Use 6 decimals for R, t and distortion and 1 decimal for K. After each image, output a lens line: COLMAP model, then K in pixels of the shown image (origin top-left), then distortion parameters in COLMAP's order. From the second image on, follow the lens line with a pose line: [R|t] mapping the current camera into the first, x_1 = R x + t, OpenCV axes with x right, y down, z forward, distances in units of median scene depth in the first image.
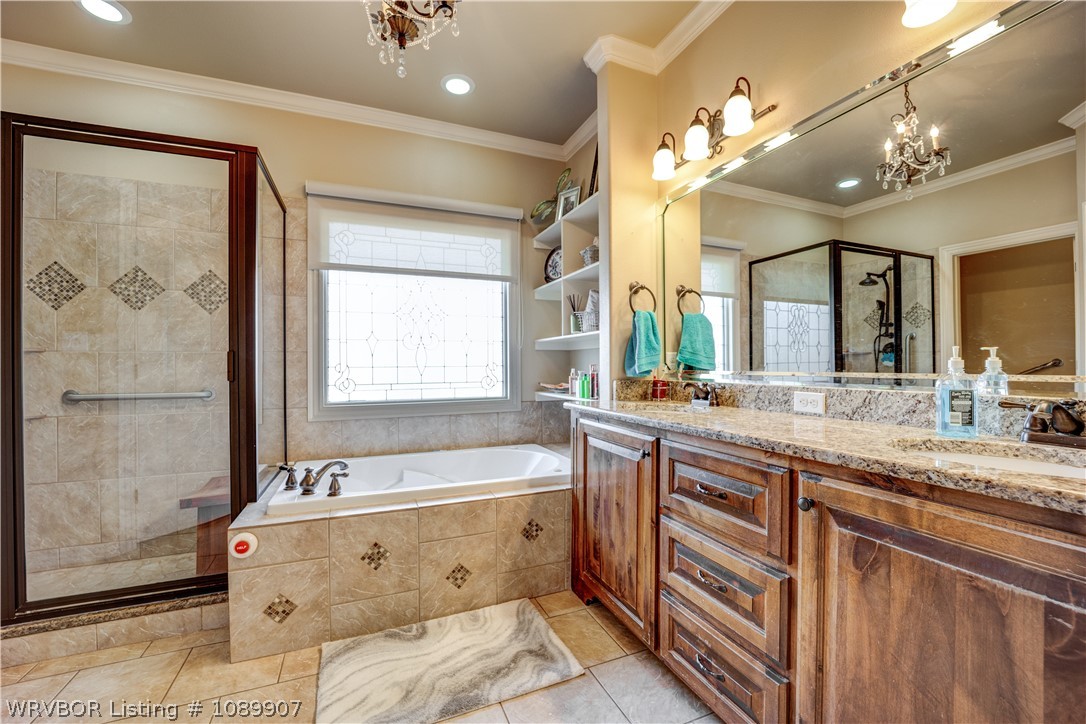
lens RADIAL K [[439.7, 0, 544.7], [0, 439.7, 363.8], [0, 0, 1]] dist [-0.027078, 0.002902]
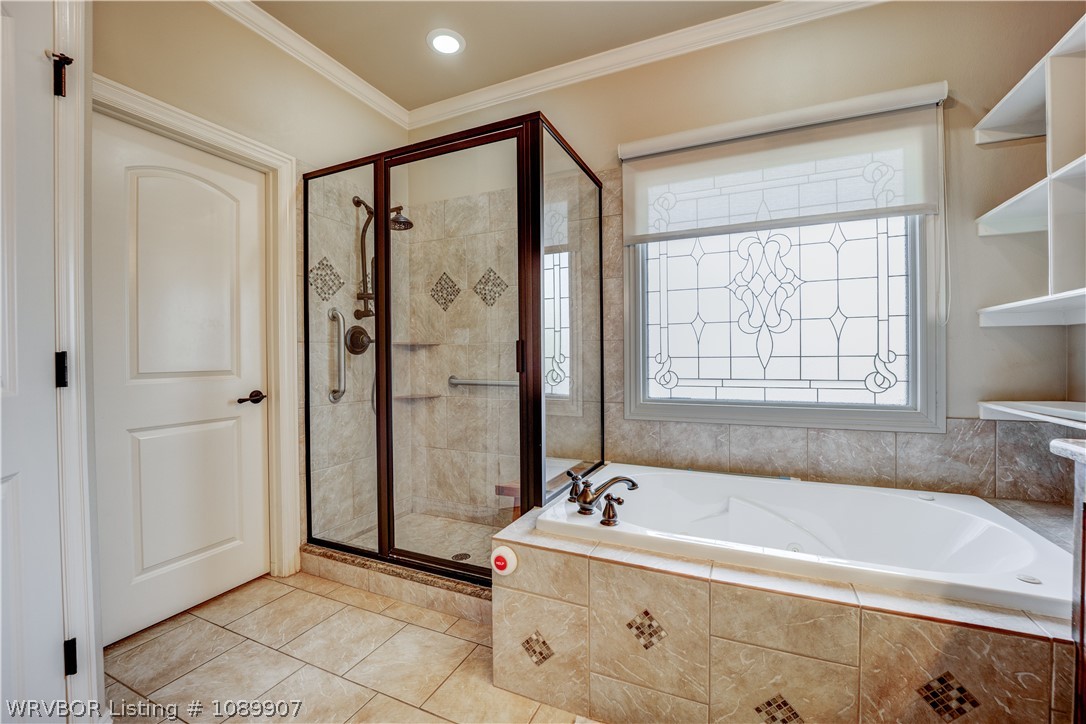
lens RADIAL K [[439.7, 0, 555.6], [0, 439.7, 359.3], [0, 0, 1]] dist [-0.027078, 0.002902]
pose [[0.680510, 0.006348, -0.732712, 0.016869], [0.005138, 0.999897, 0.013435, -0.000688], [0.732721, -0.012908, 0.680407, 0.353924]]
